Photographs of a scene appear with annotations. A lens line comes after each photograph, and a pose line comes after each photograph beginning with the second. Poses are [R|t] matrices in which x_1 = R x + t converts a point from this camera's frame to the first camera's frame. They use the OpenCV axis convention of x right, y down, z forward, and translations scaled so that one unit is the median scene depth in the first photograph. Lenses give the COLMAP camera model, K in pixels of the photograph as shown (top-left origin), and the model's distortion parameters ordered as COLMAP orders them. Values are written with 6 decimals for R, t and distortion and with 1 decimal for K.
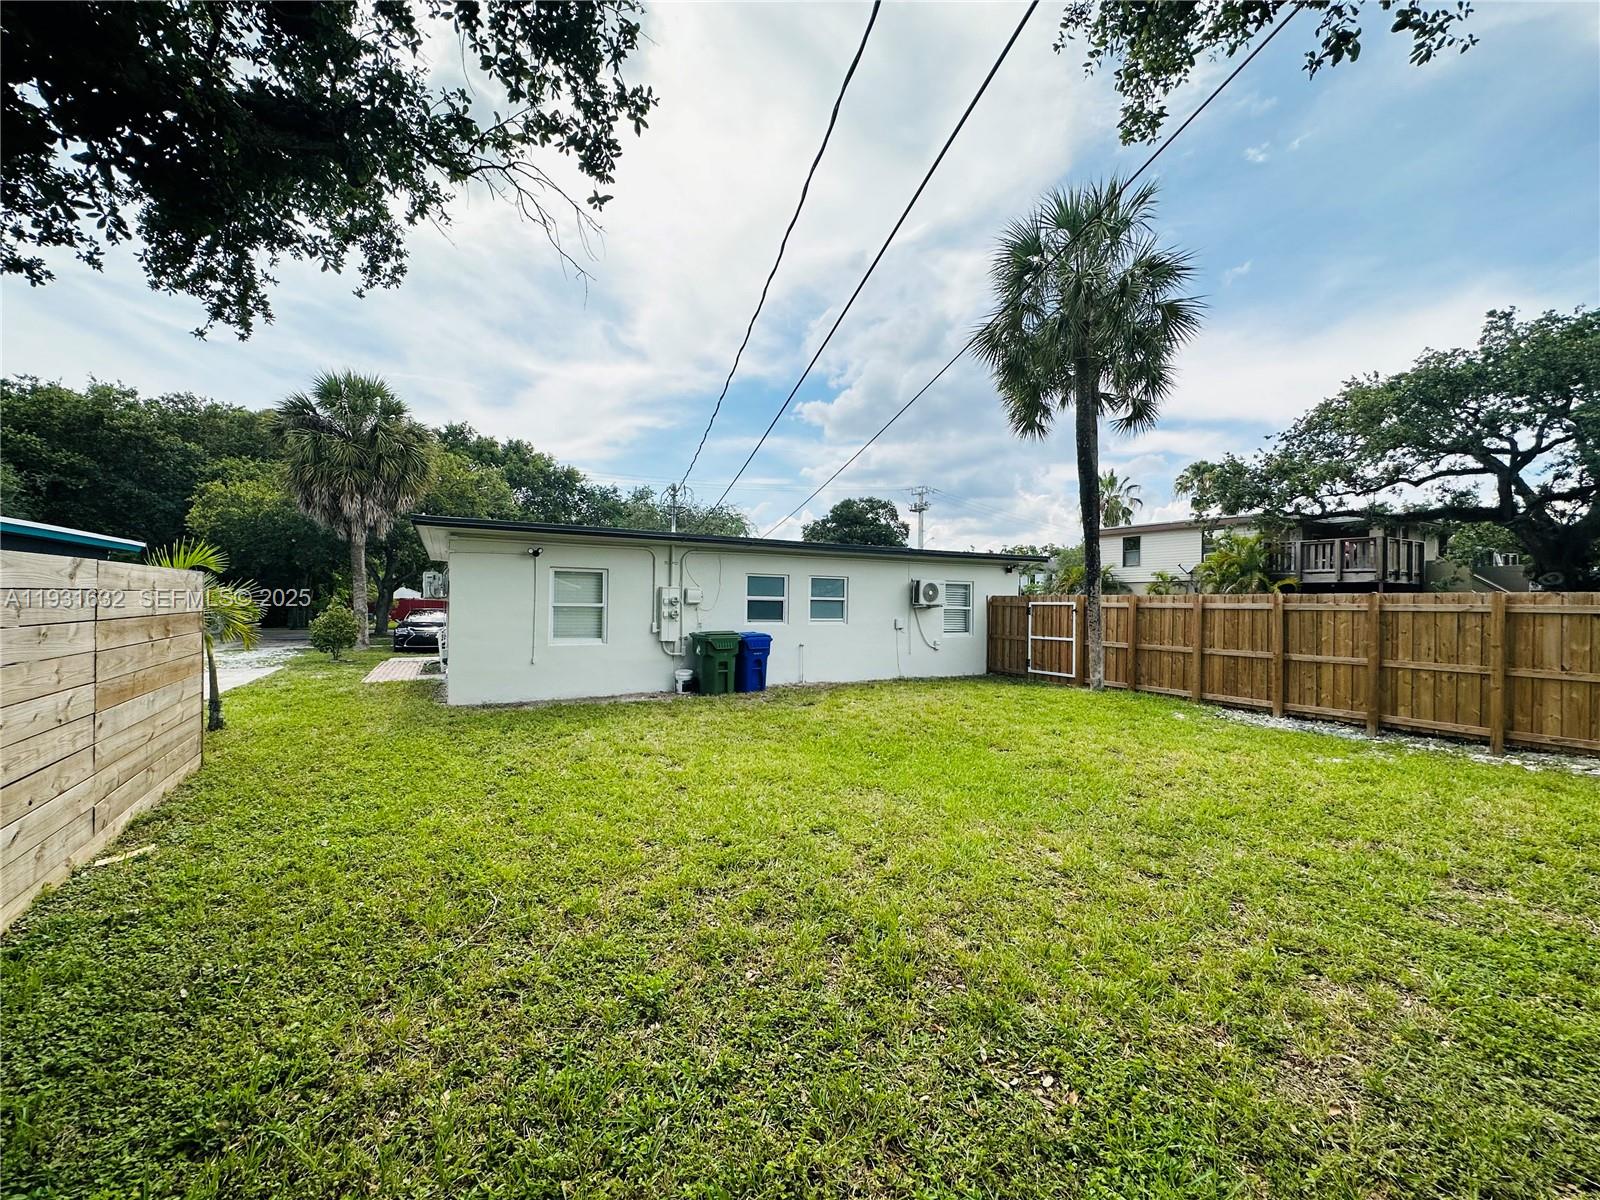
lens RADIAL K [[648.6, 0, 802.6], [0, 648.6, 600.5], [0, 0, 1]] dist [-0.004031, 0.000592]
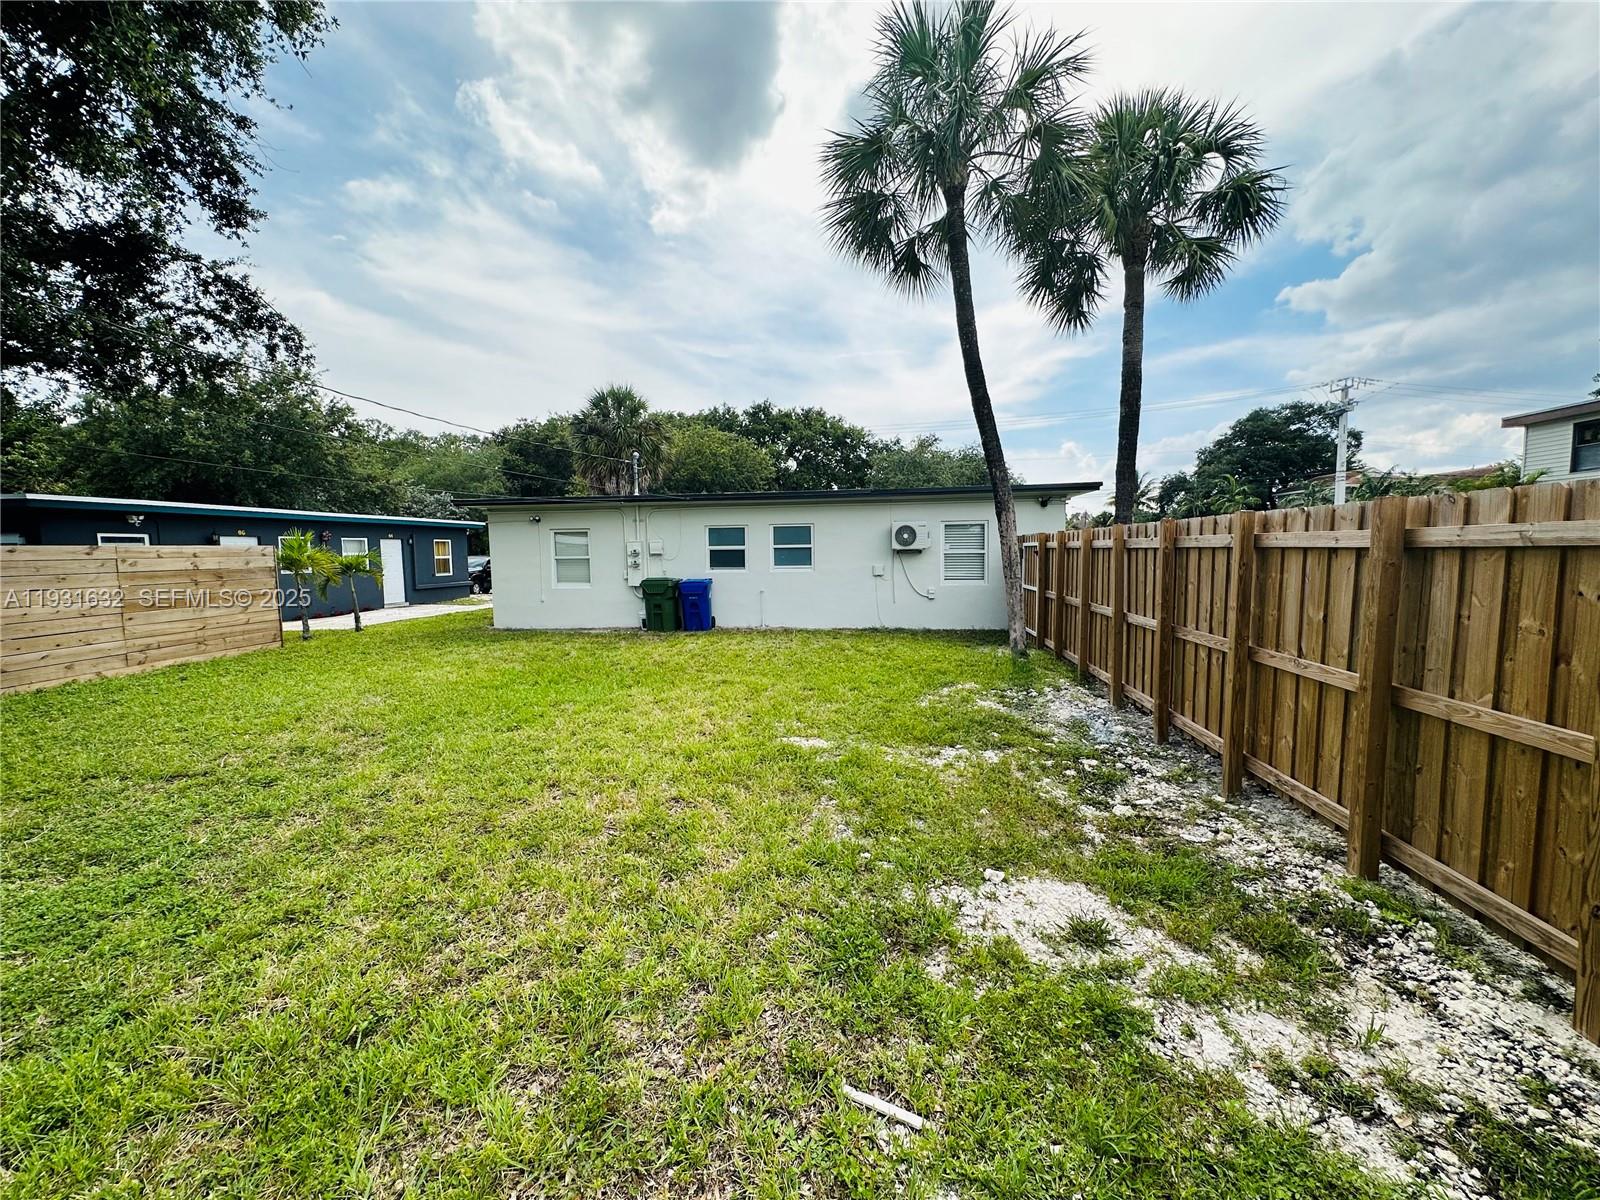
lens RADIAL K [[648.6, 0, 819.9], [0, 648.6, 573.5], [0, 0, 1]] dist [-0.004031, 0.000592]
pose [[0.801033, 0.007537, -0.598573, 0.572181], [0.021307, 0.998928, 0.041091, -0.001198], [0.598241, -0.045669, 0.800014, 0.172888]]
